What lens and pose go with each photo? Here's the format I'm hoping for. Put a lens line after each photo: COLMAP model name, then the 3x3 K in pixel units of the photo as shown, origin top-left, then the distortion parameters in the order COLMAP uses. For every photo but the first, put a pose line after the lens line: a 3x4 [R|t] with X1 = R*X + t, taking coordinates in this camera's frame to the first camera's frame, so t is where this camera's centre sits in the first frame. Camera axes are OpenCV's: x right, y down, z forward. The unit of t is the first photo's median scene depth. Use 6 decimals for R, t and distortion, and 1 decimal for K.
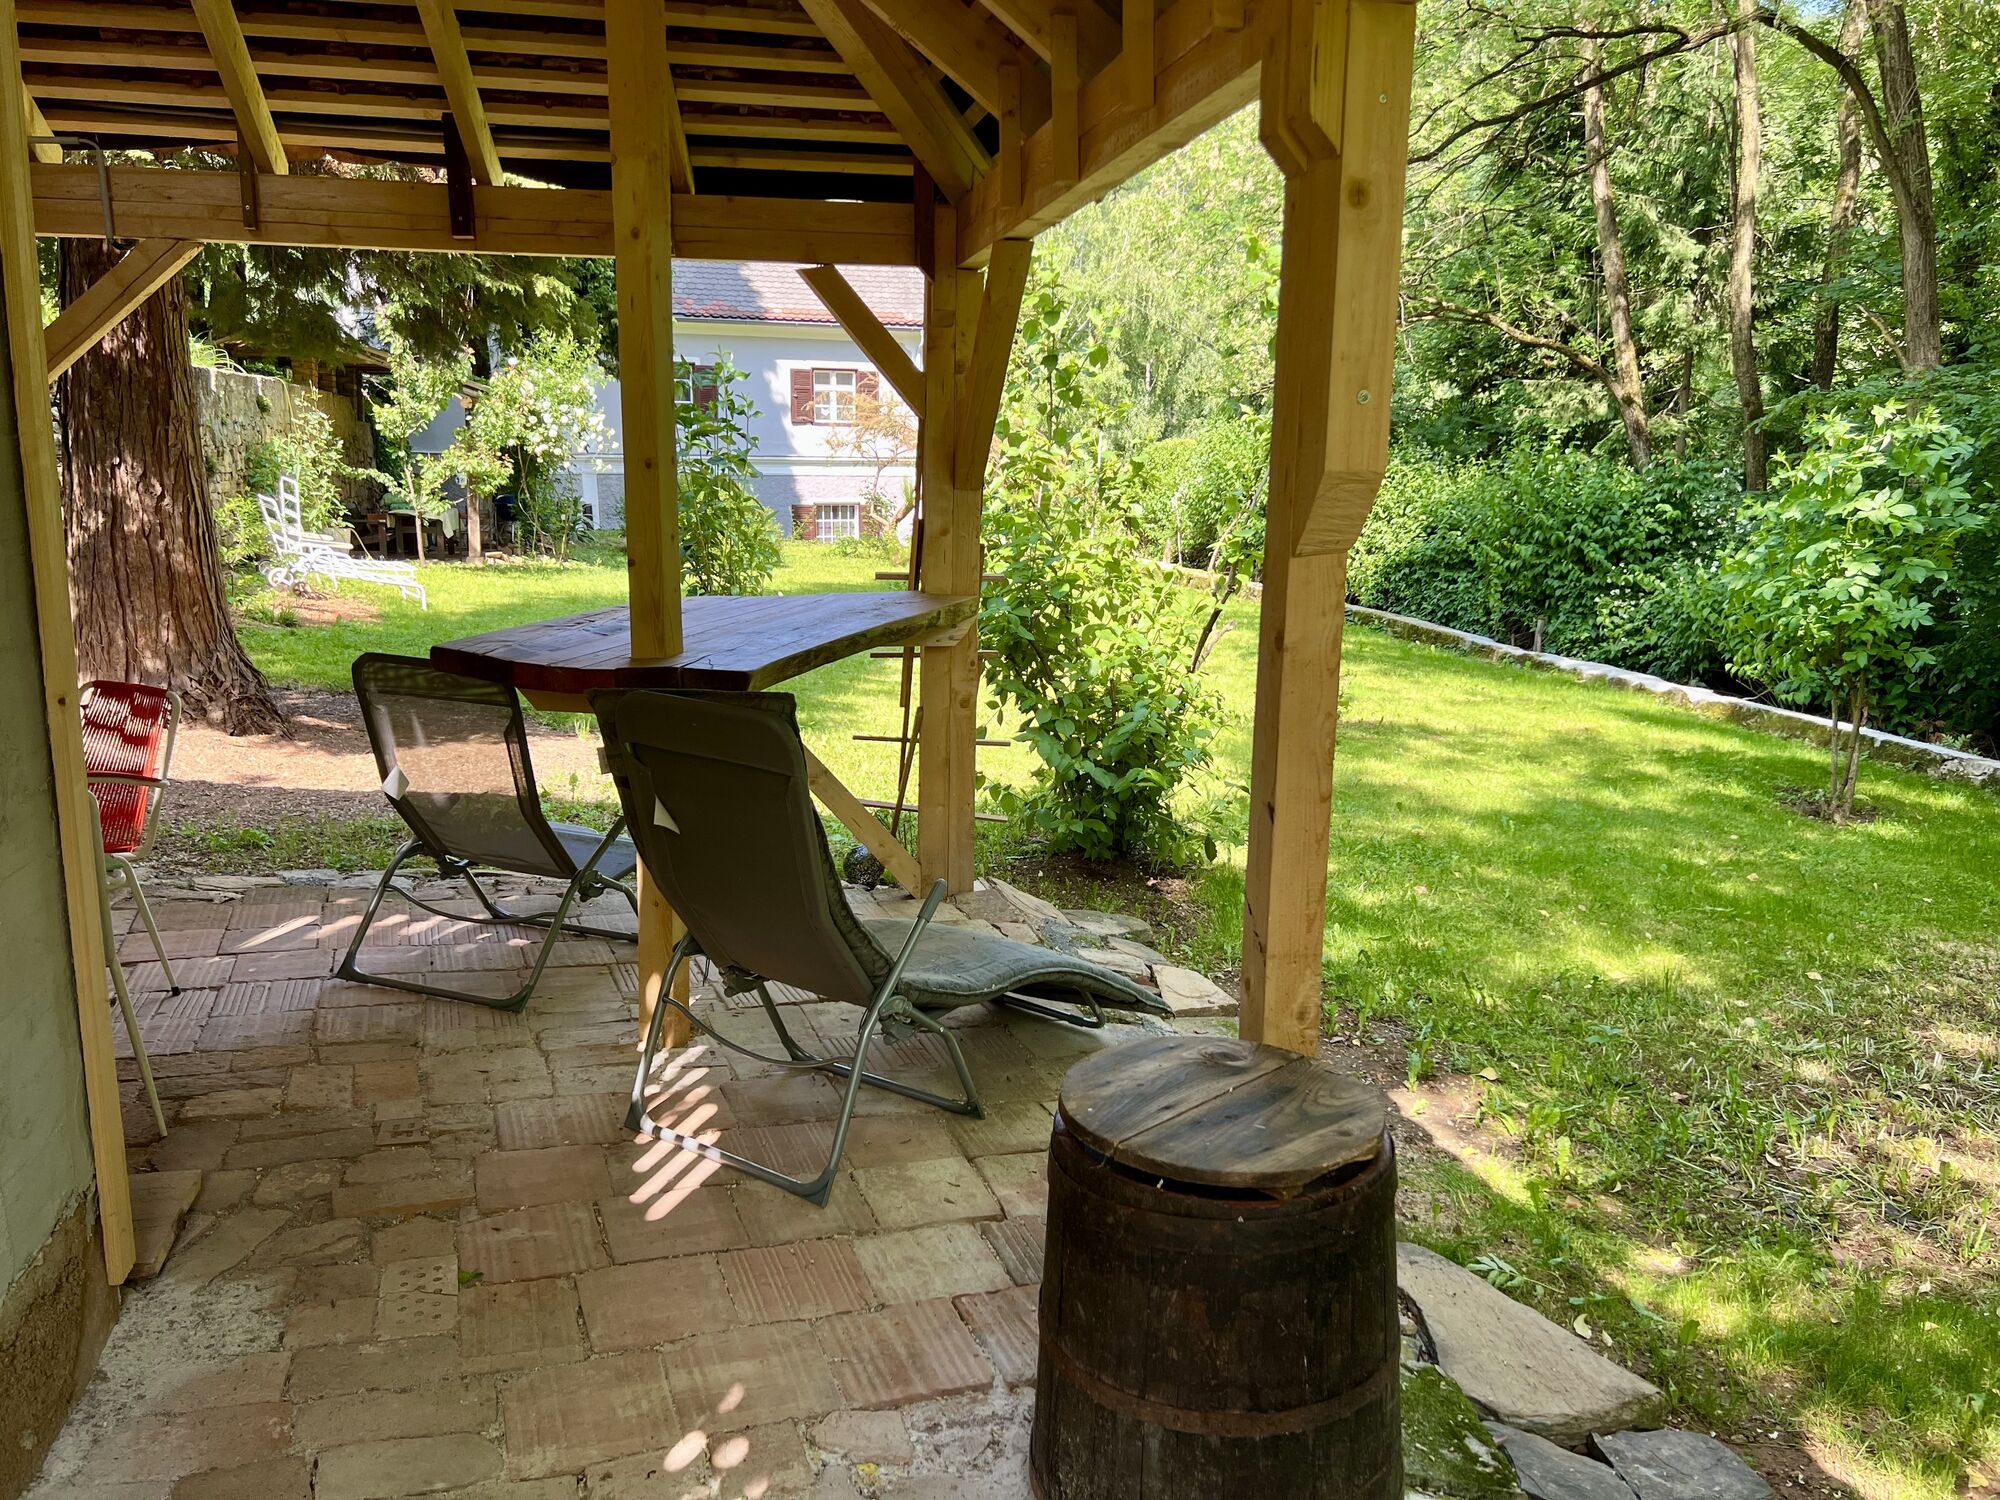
lens RADIAL K [[1563.1, 0, 998.2], [0, 1563.1, 740.1], [0, 0, 1]] dist [0.200945, -0.229069]
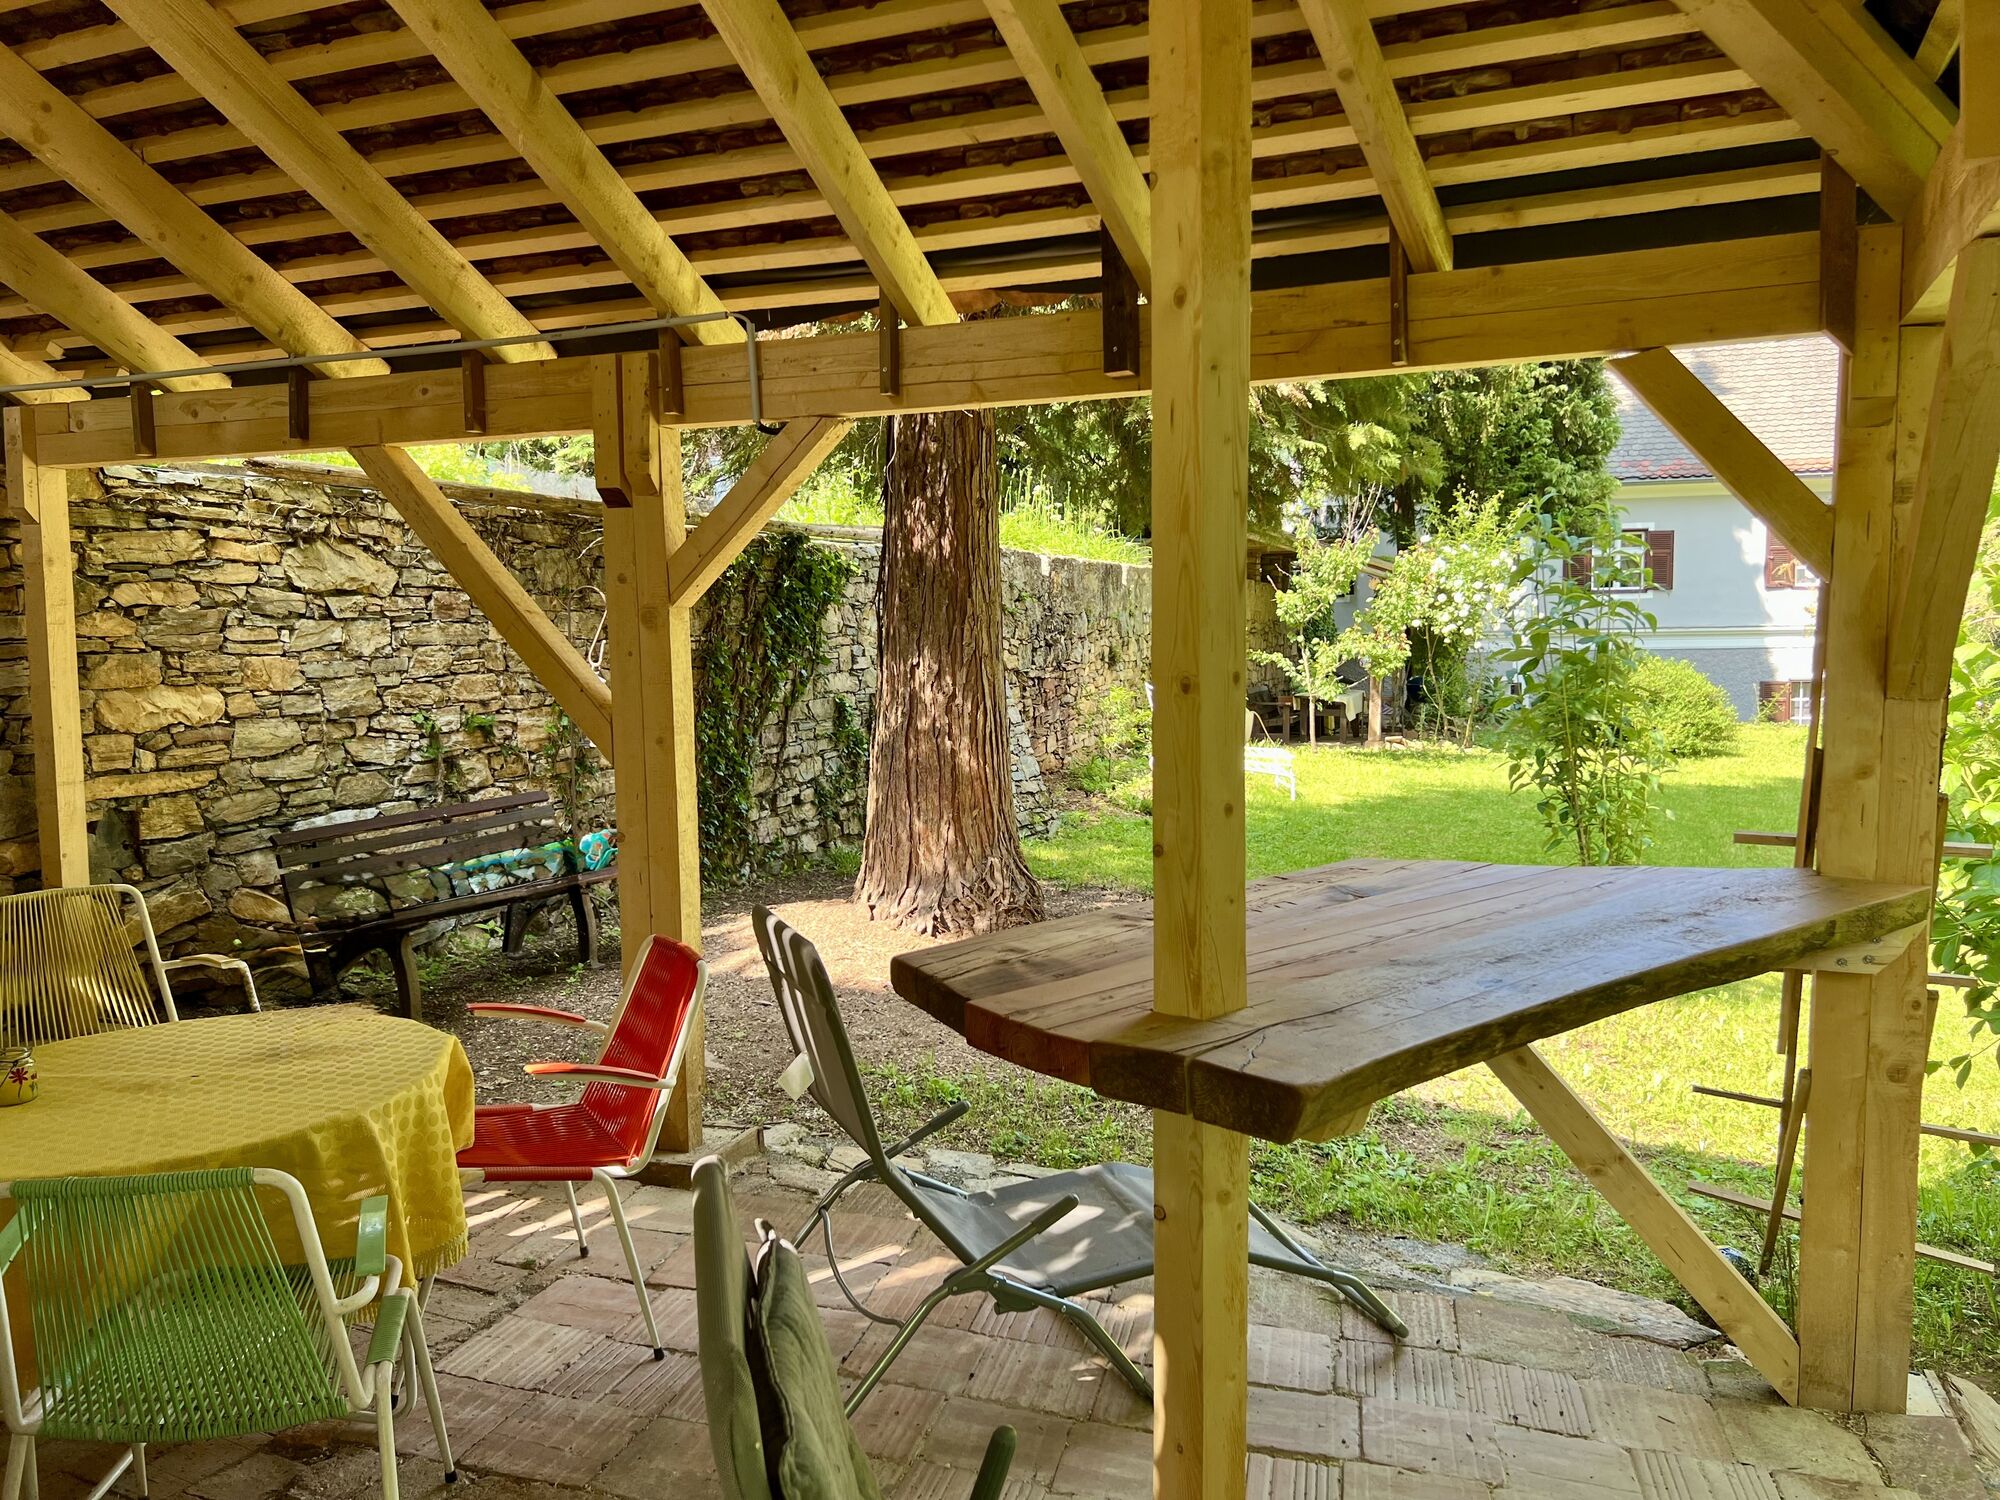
lens RADIAL K [[1563.1, 0, 998.2], [0, 1563.1, 740.1], [0, 0, 1]] dist [0.200945, -0.229069]
pose [[0.833824, 0.029663, -0.551233, 0.009305], [-0.088993, 0.992717, -0.081195, -0.021888], [0.544811, 0.116758, 0.830391, 0.105964]]
